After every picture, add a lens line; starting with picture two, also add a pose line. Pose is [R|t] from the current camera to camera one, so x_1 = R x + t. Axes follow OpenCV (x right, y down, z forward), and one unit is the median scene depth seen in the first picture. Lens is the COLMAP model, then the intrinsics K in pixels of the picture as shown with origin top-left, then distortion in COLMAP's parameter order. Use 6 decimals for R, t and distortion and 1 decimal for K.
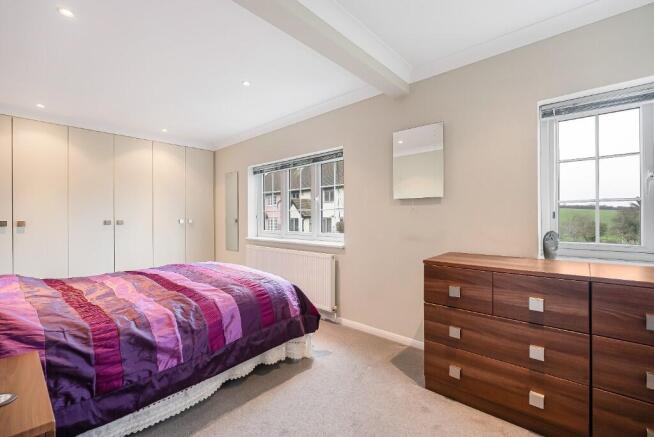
lens RADIAL K [[291.2, 0, 327.0], [0, 291.2, 218.5], [0, 0, 1]] dist [-0.009767, 0.000148]
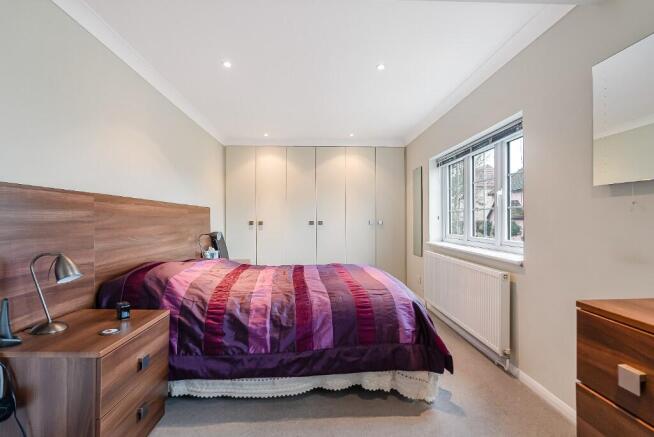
lens RADIAL K [[322.1, 0, 327.0], [0, 322.1, 218.5], [0, 0, 1]] dist [-0.010058, 0.000334]
pose [[0.683032, -0.000353, -0.730388, 0.440462], [0.000202, 1.000000, -0.000294, -0.004920], [0.730388, 0.000054, 0.683032, 0.276390]]
